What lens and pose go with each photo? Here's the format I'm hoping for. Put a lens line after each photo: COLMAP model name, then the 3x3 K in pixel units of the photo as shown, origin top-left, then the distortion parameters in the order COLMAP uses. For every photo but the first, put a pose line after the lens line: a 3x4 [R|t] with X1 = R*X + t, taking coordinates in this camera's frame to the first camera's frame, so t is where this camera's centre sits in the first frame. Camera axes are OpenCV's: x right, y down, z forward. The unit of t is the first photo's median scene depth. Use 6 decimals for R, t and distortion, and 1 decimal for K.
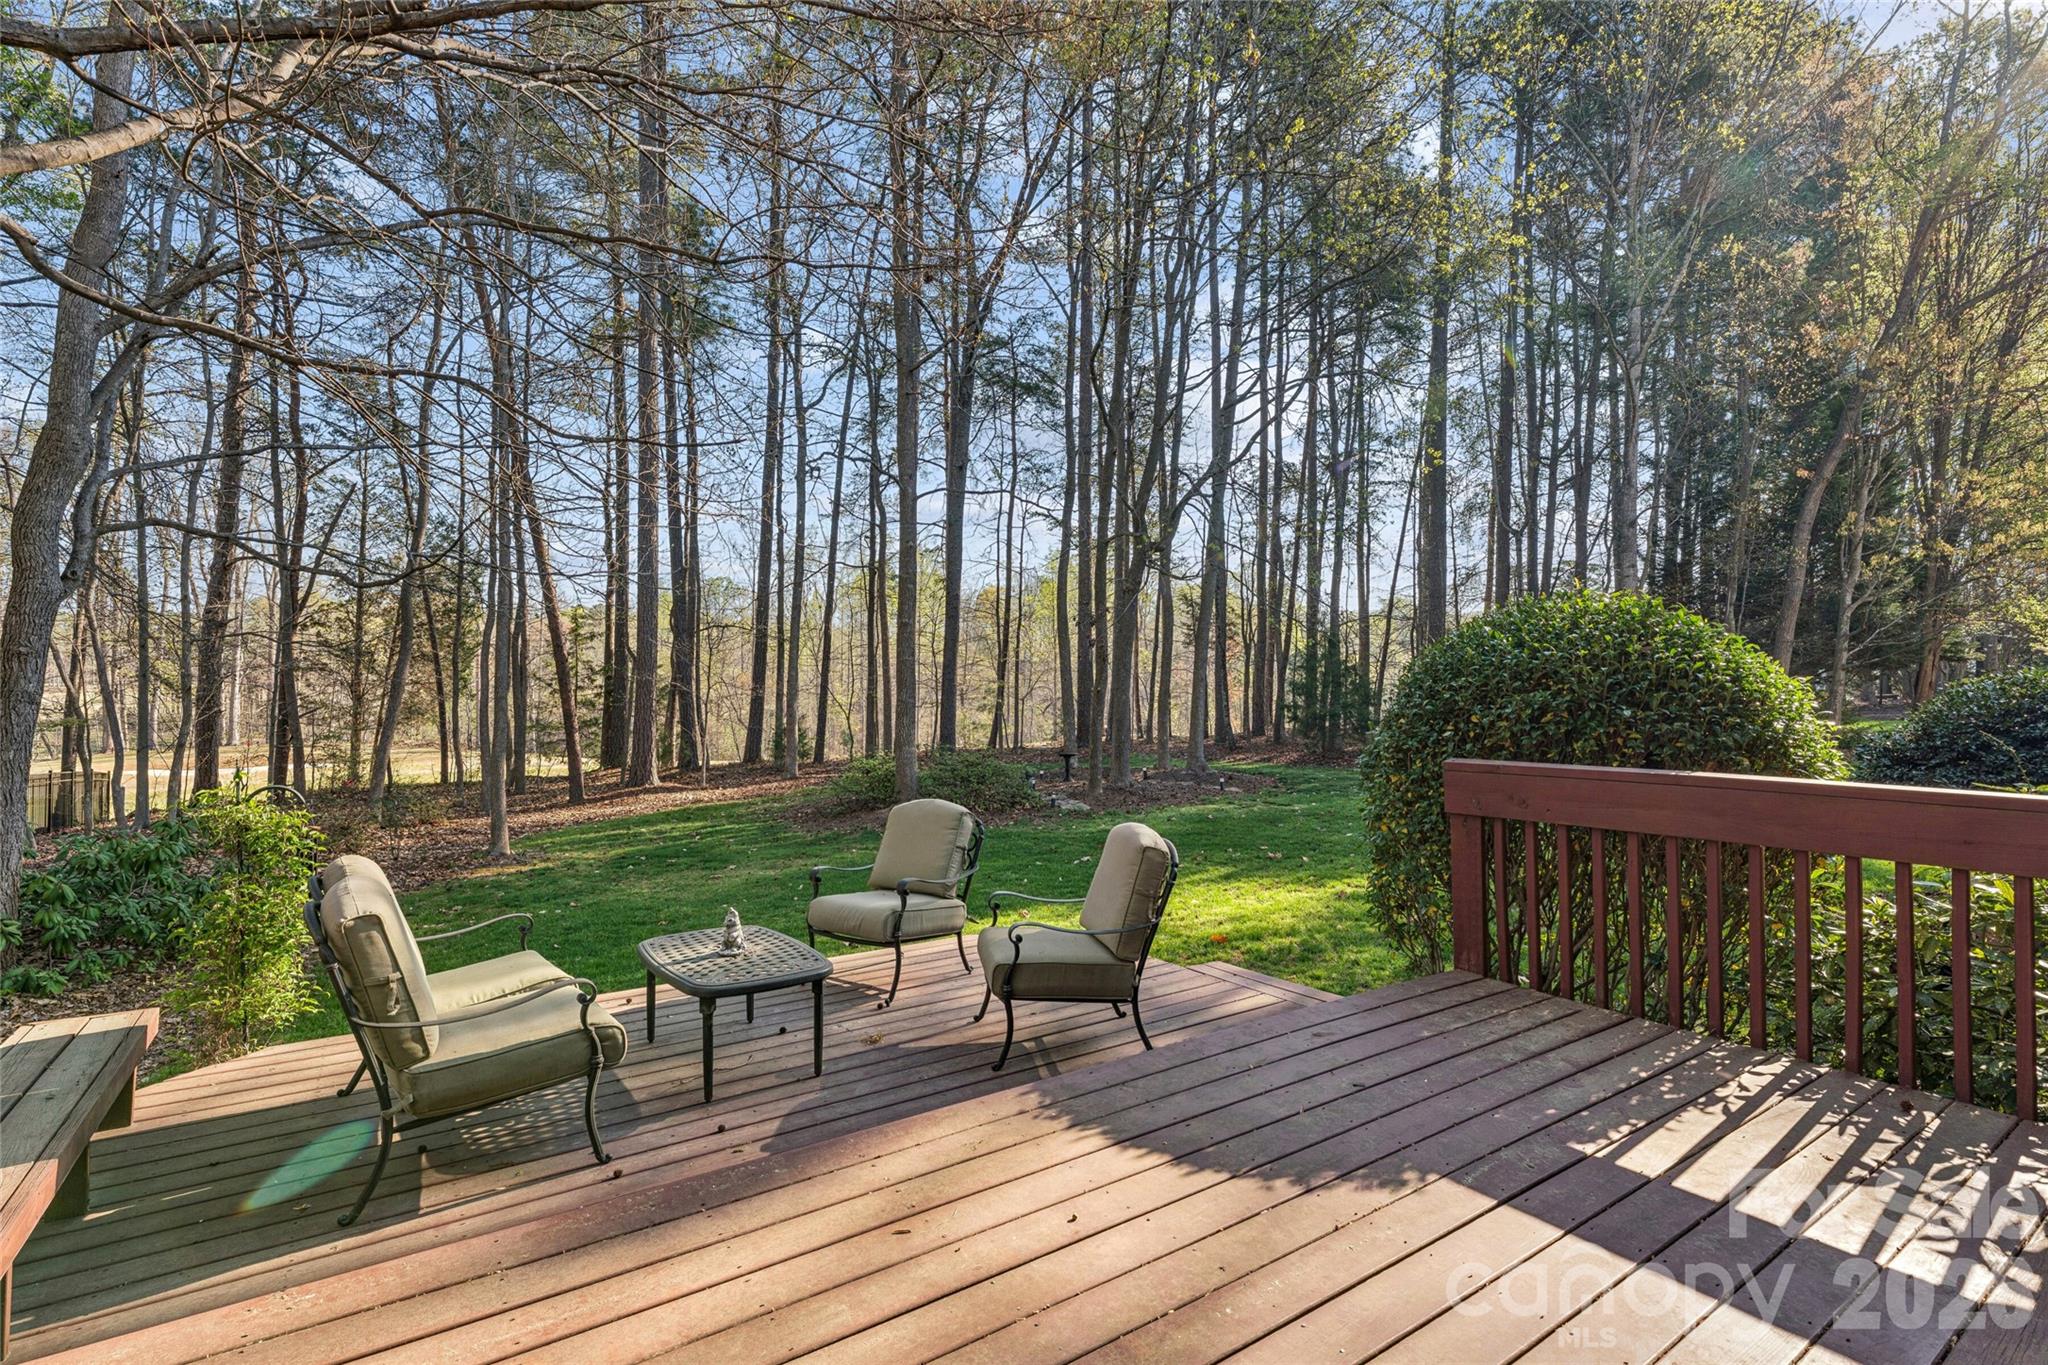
lens RADIAL K [[931.4, 0, 1029.9], [0, 931.4, 682.8], [0, 0, 1]] dist [0.000866, -0.000442]
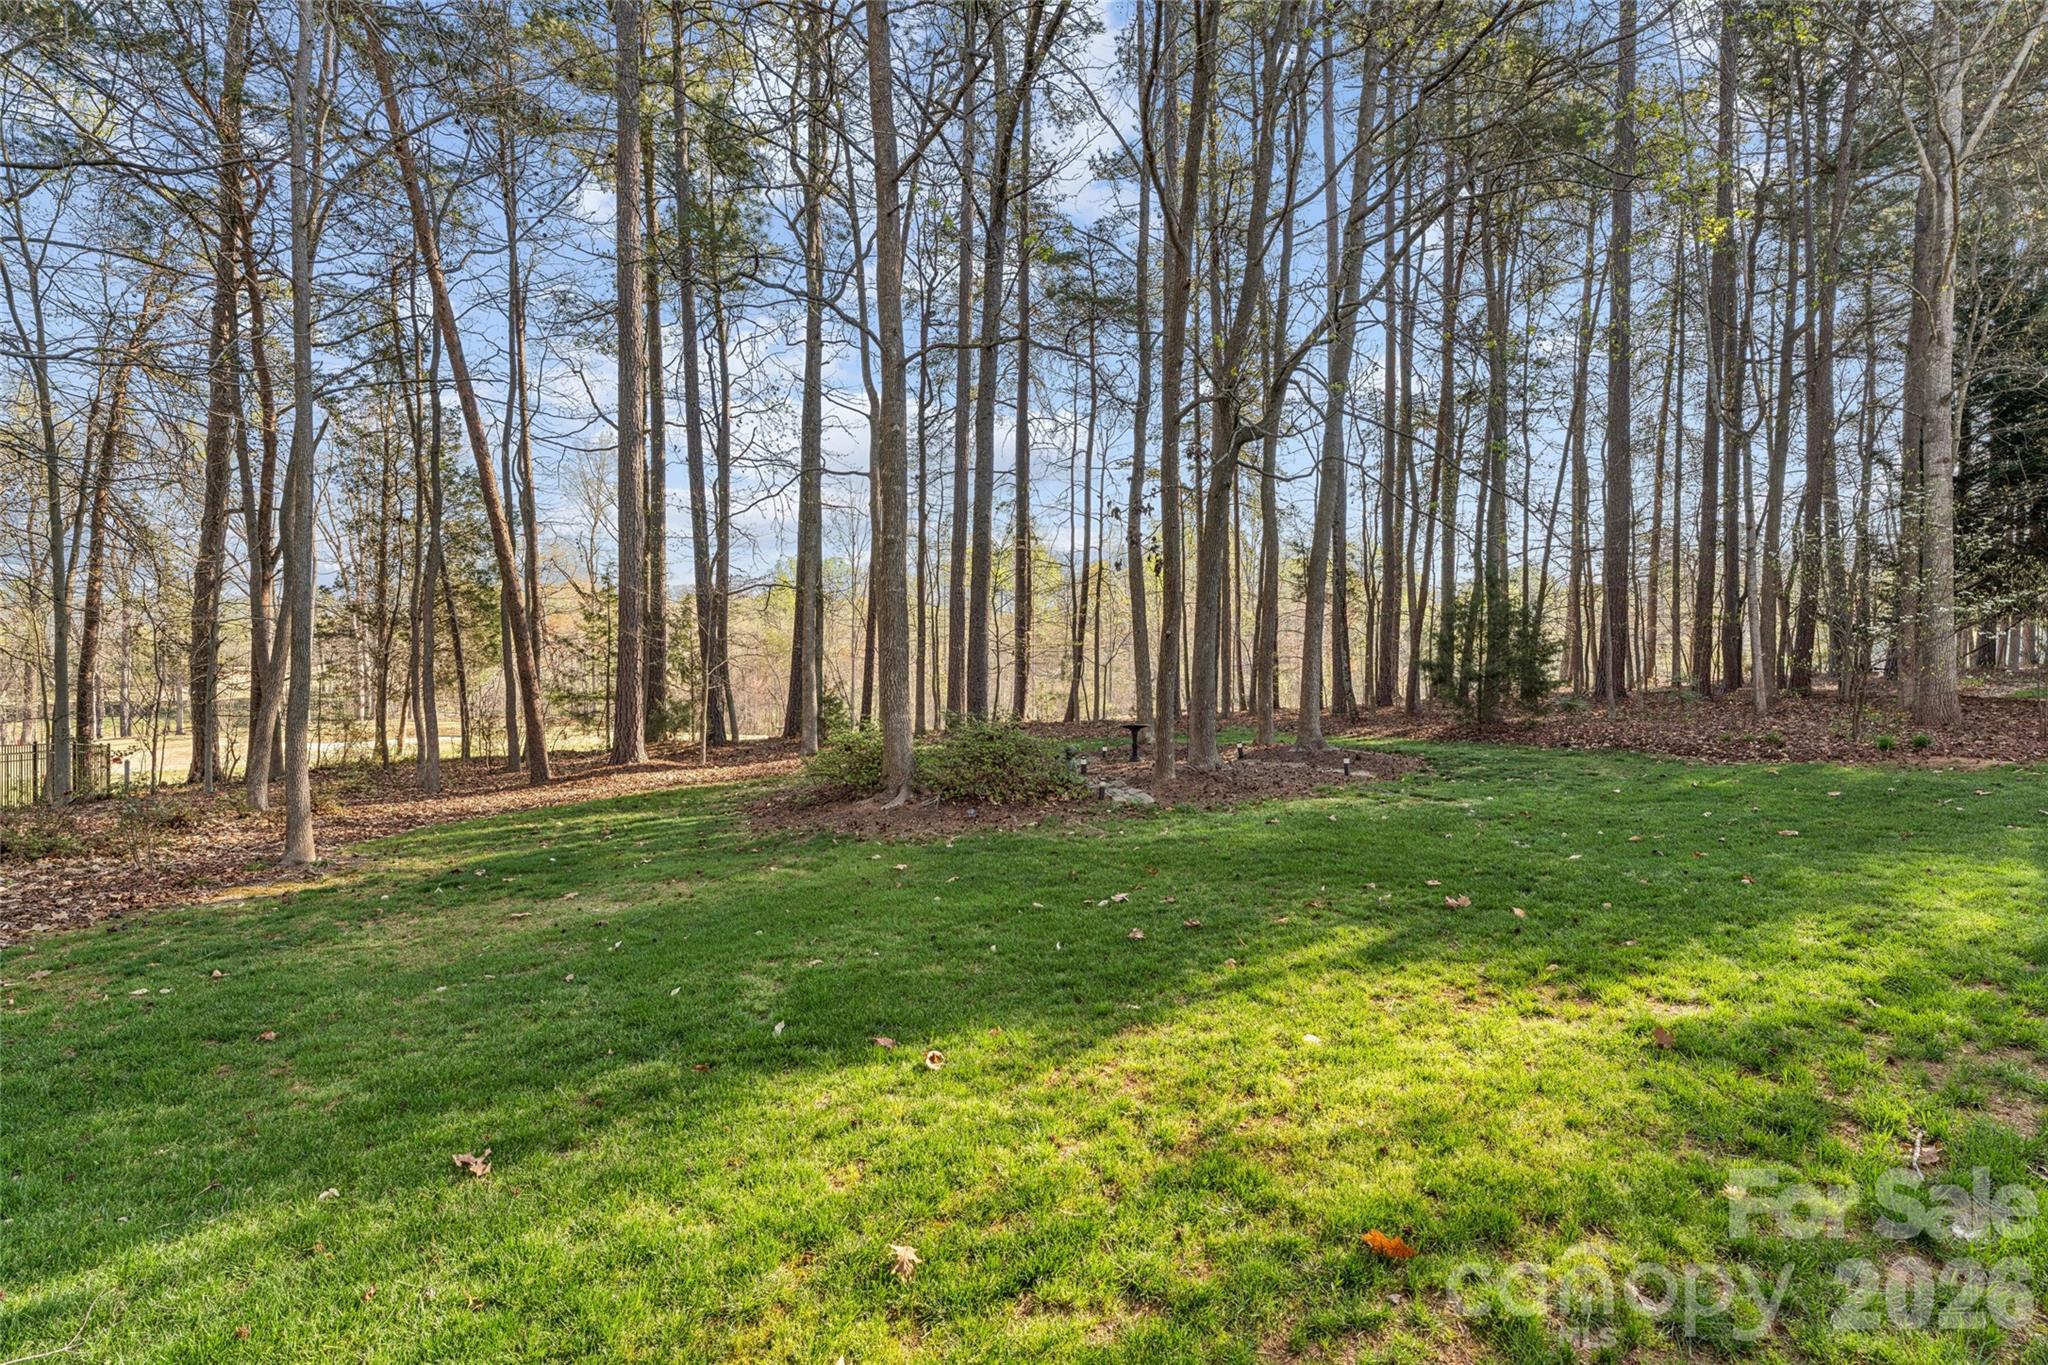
lens RADIAL K [[931.4, 0, 1010.9], [0, 931.4, 681.0], [0, 0, 1]] dist [0.000866, -0.000442]
pose [[0.991199, -0.005154, -0.132277, 0.021888], [0.008314, 0.999693, 0.023349, 0.011519], [0.132116, -0.024243, 0.990938, 0.125550]]
